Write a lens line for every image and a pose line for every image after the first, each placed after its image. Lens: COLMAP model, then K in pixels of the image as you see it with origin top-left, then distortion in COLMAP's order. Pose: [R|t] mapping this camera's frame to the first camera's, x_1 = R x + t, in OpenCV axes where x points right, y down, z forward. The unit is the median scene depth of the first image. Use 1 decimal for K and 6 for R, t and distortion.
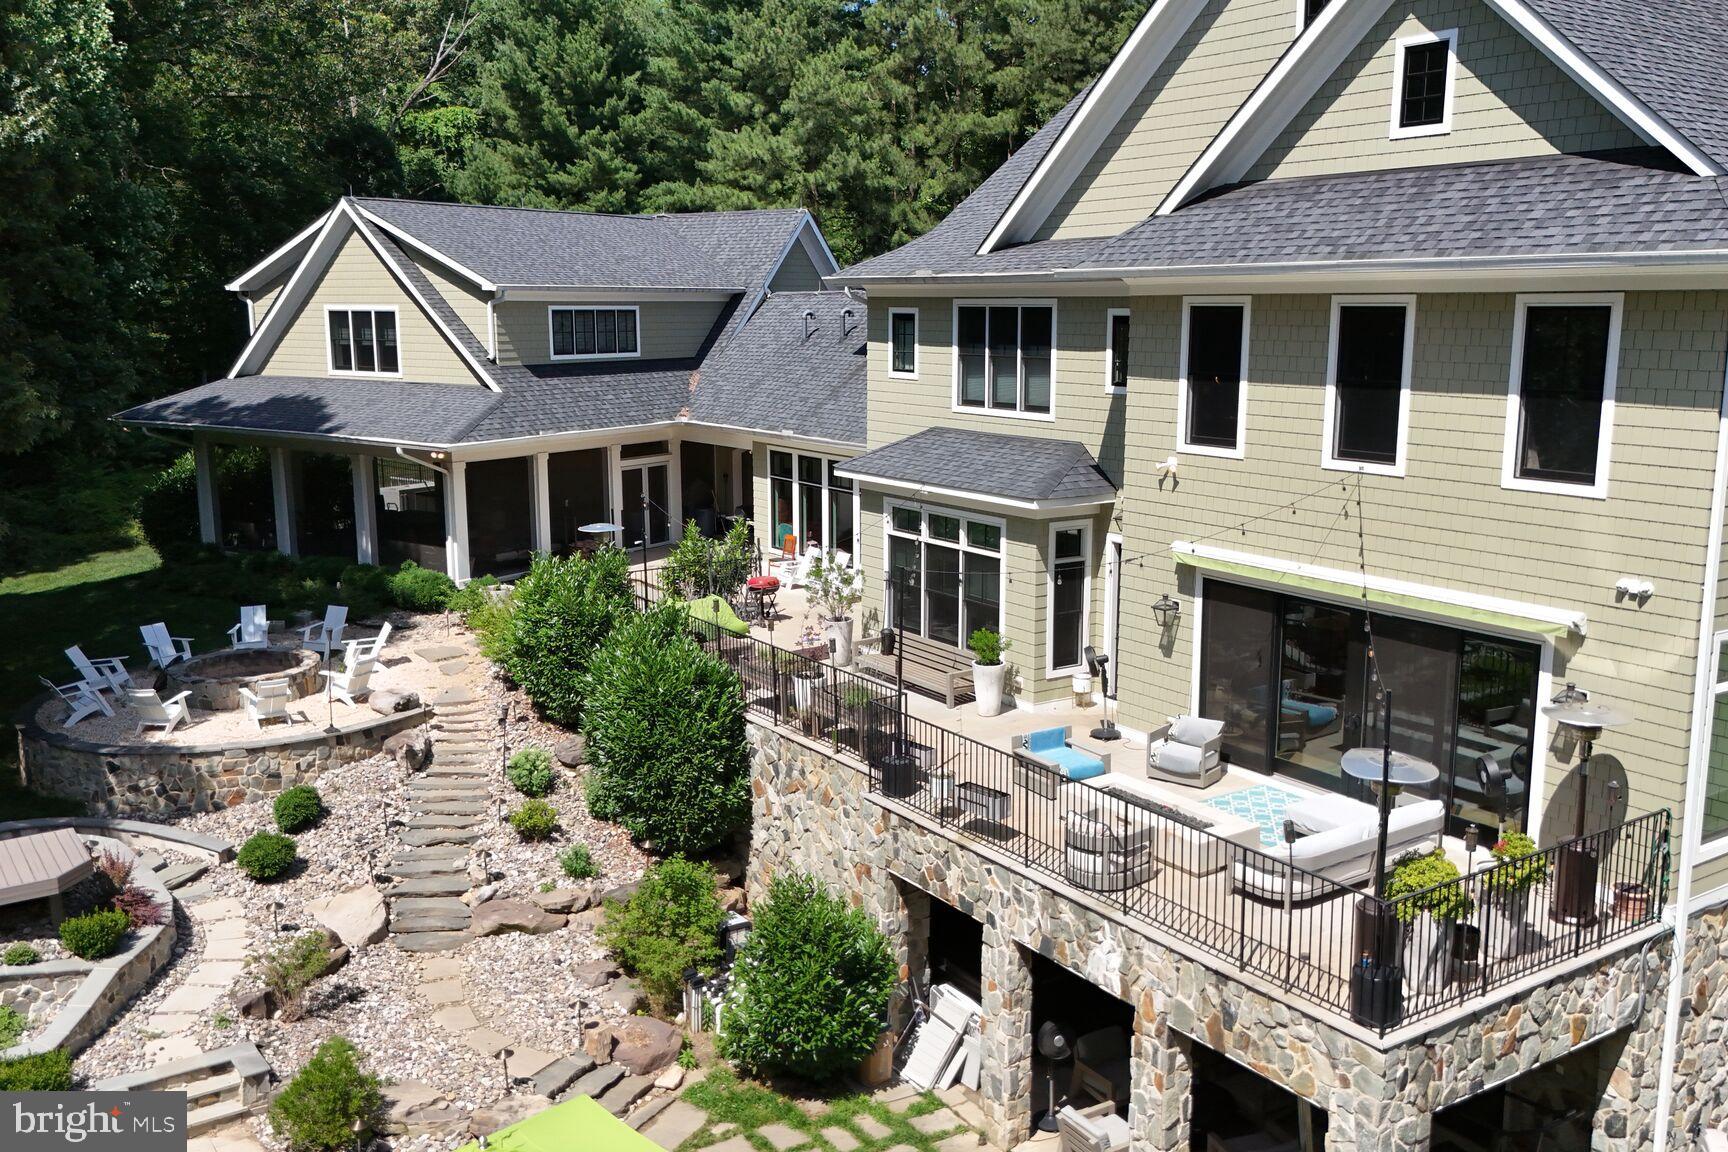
lens RADIAL K [[1515.3, 0, 876.7], [0, 1515.3, 577.4], [0, 0, 1]] dist [0.086867, -0.099842]
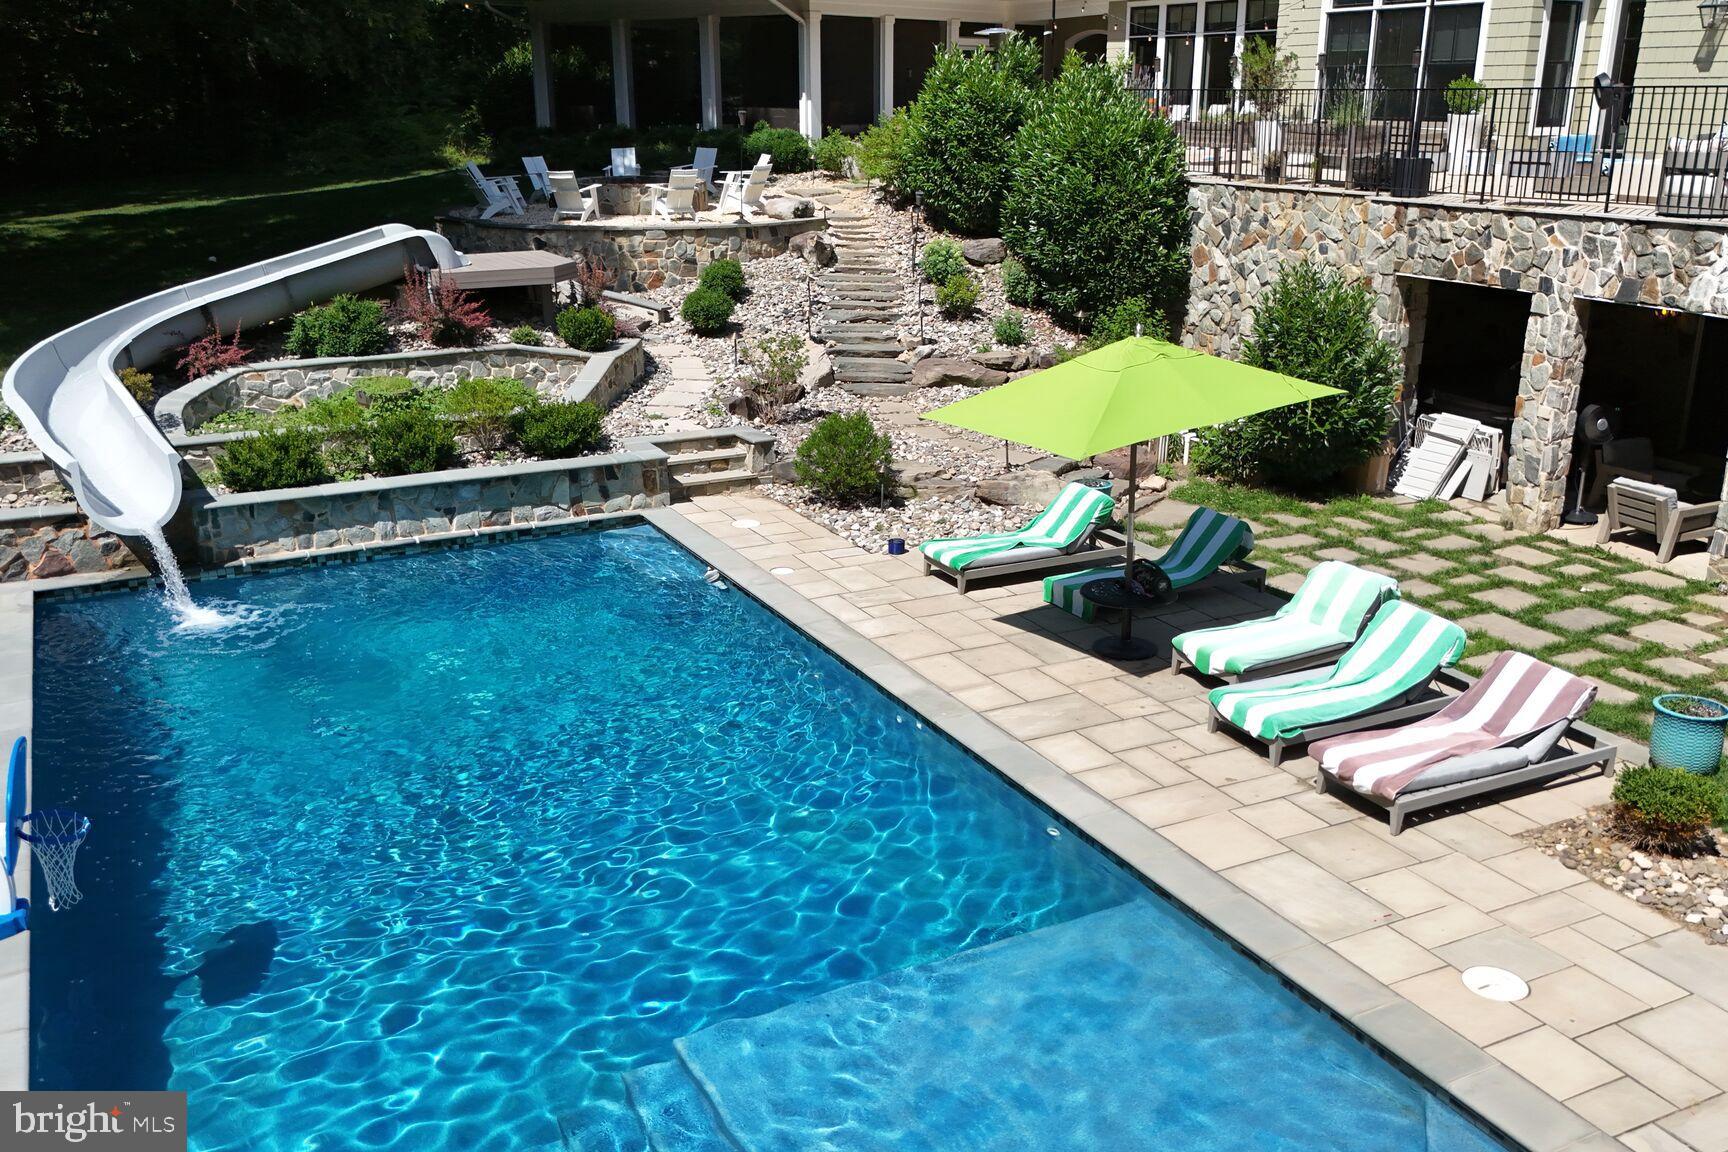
lens RADIAL K [[1515.3, 0, 876.7], [0, 1515.3, 577.4], [0, 0, 1]] dist [0.086867, -0.099842]
pose [[0.993907, 0.035495, -0.104348, -0.196980], [-0.021923, 0.991474, 0.128448, 0.250791], [0.108018, -0.125378, 0.986211, 0.003016]]
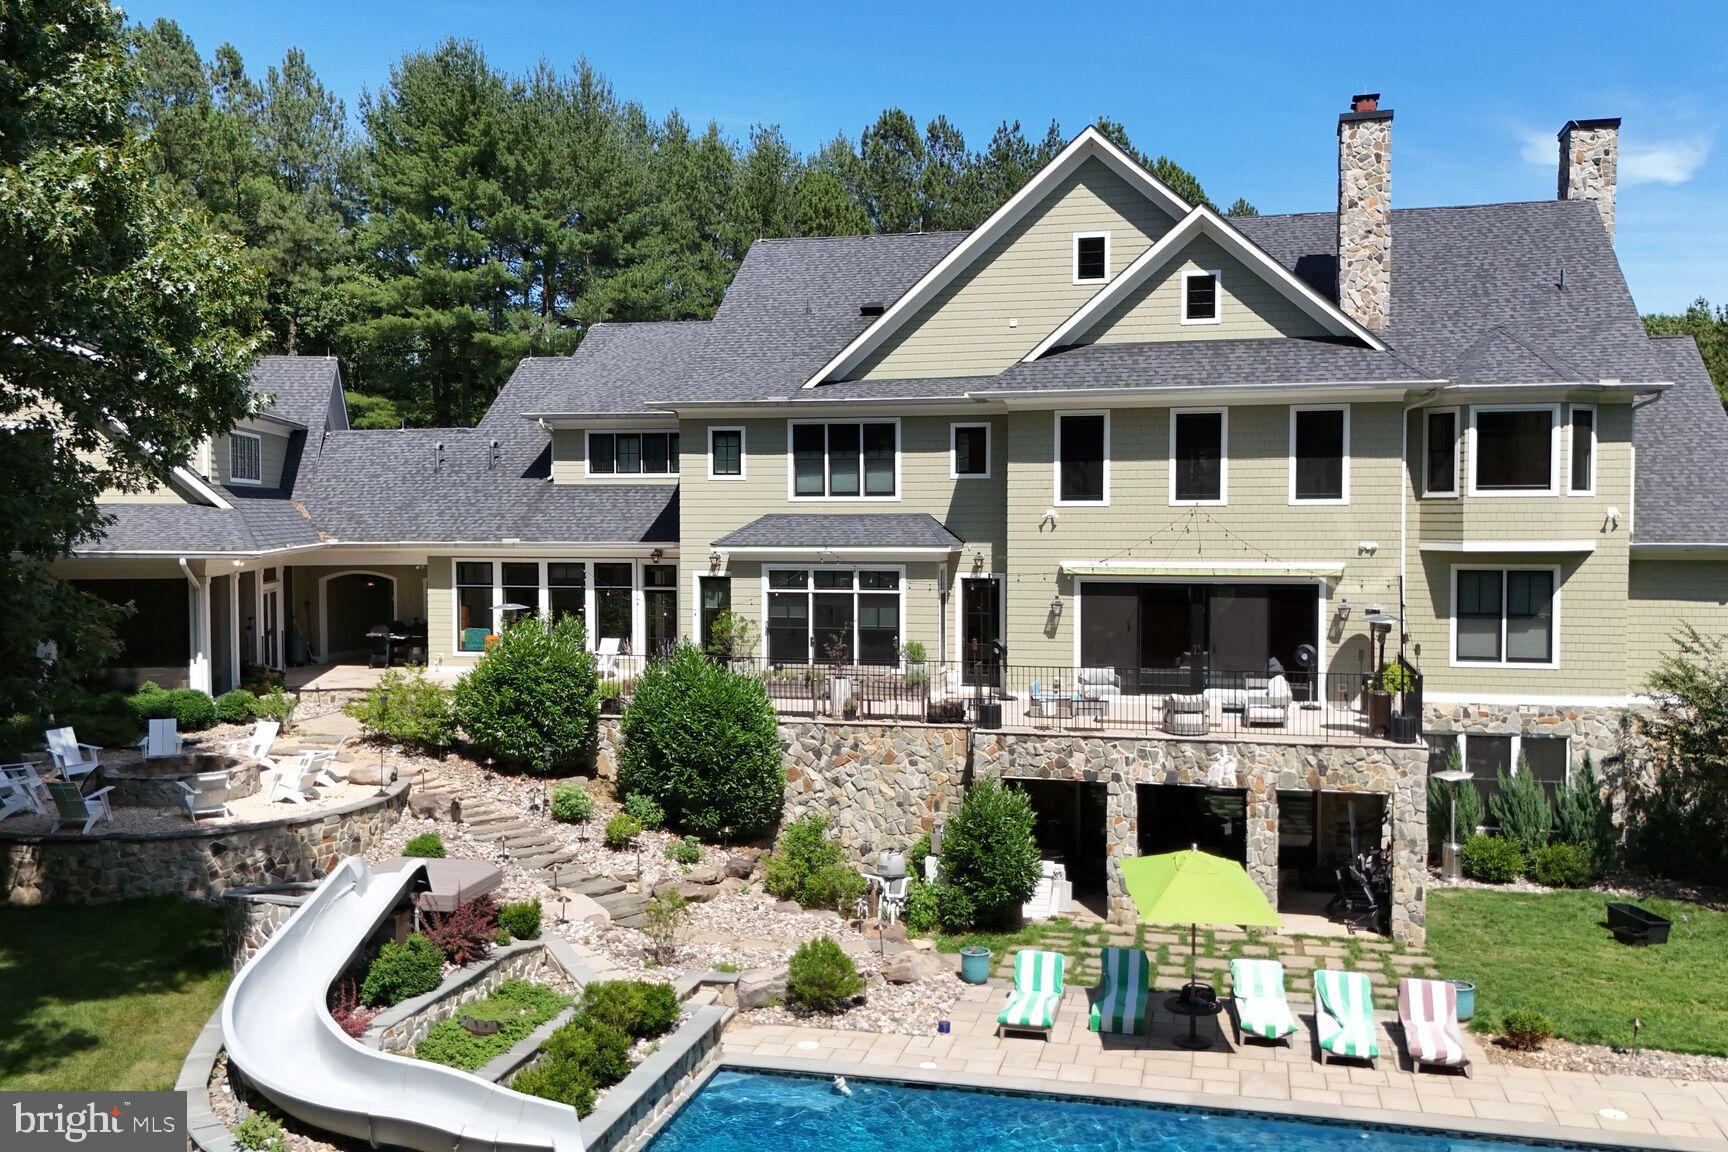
lens RADIAL K [[1515.3, 0, 876.7], [0, 1515.3, 577.4], [0, 0, 1]] dist [0.086867, -0.099842]
pose [[0.736838, -0.030269, 0.675391, -1.021321], [0.124530, 0.987980, -0.091581, 0.114189], [-0.664501, 0.151587, 0.731751, -0.028641]]
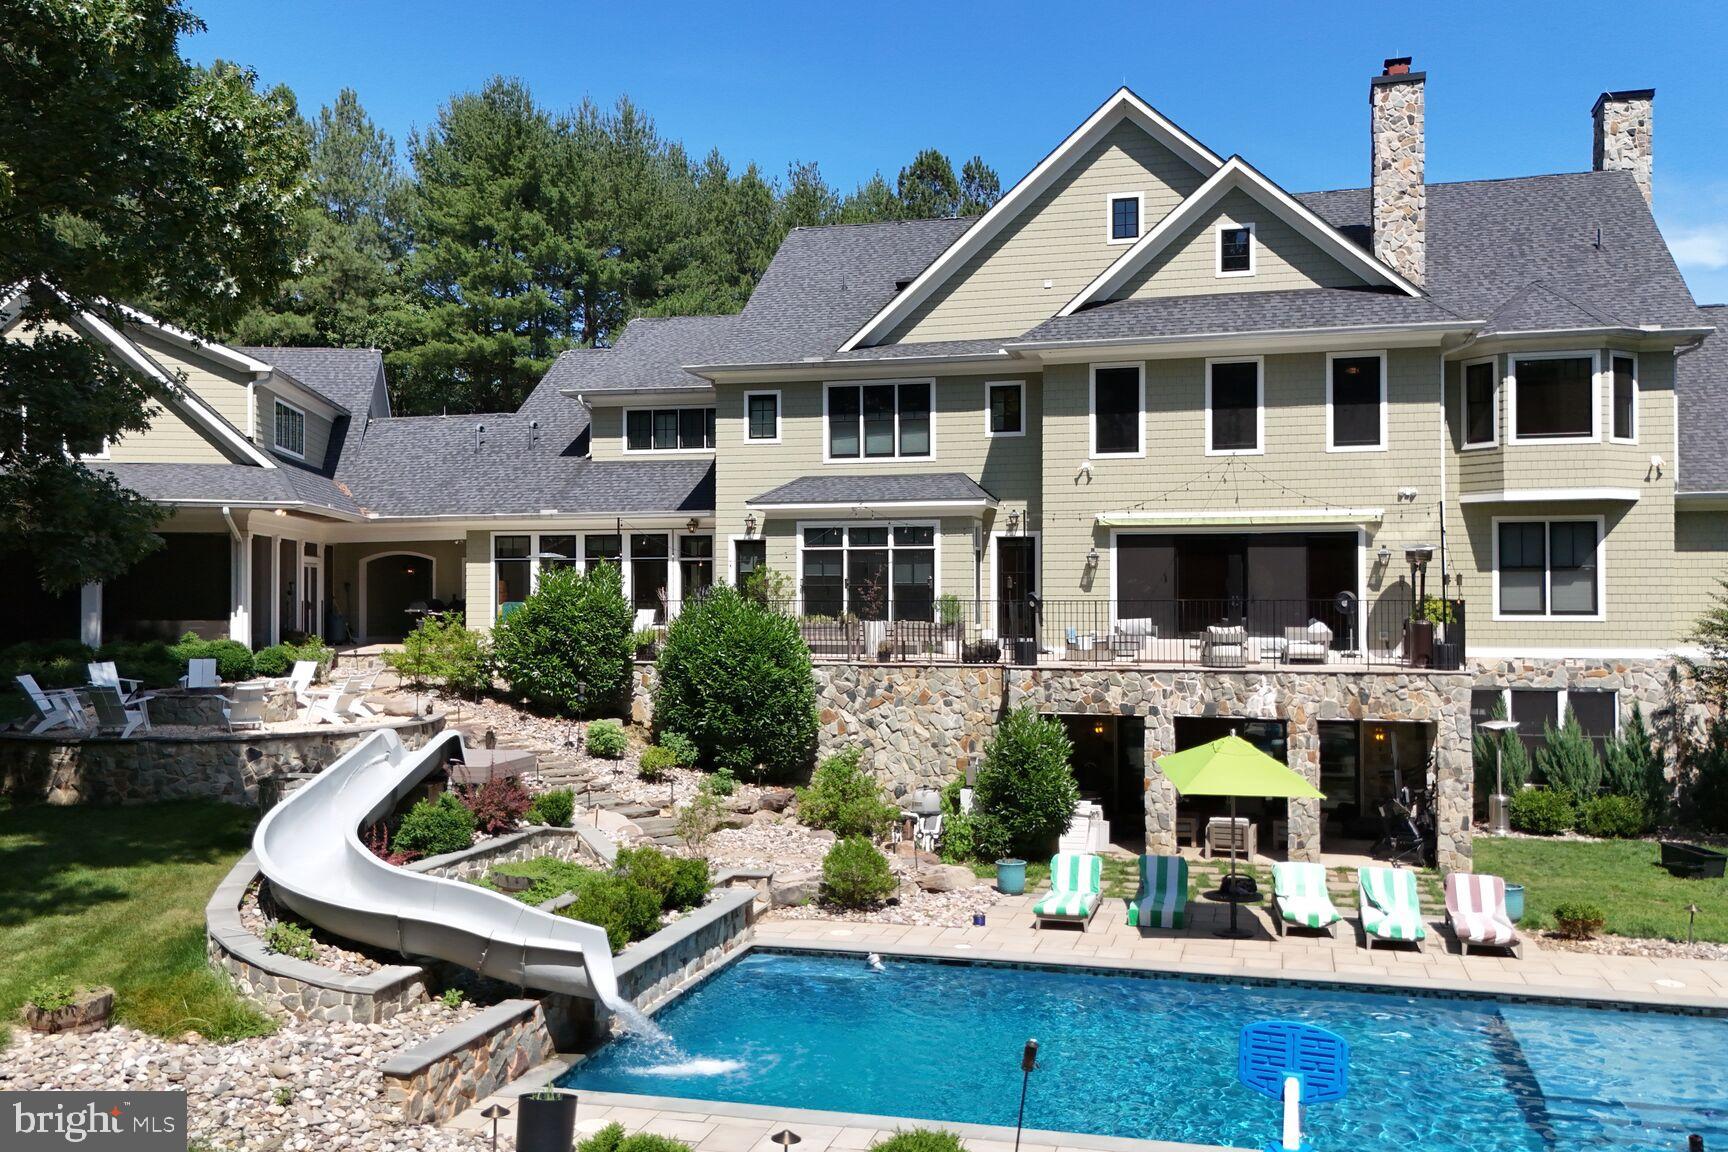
lens RADIAL K [[1515.3, 0, 876.7], [0, 1515.3, 577.4], [0, 0, 1]] dist [0.086867, -0.099842]
pose [[0.752899, 0.007034, 0.658099, -1.020523], [0.120803, 0.981477, -0.148695, 0.249673], [-0.646955, 0.191453, 0.738103, -0.004919]]
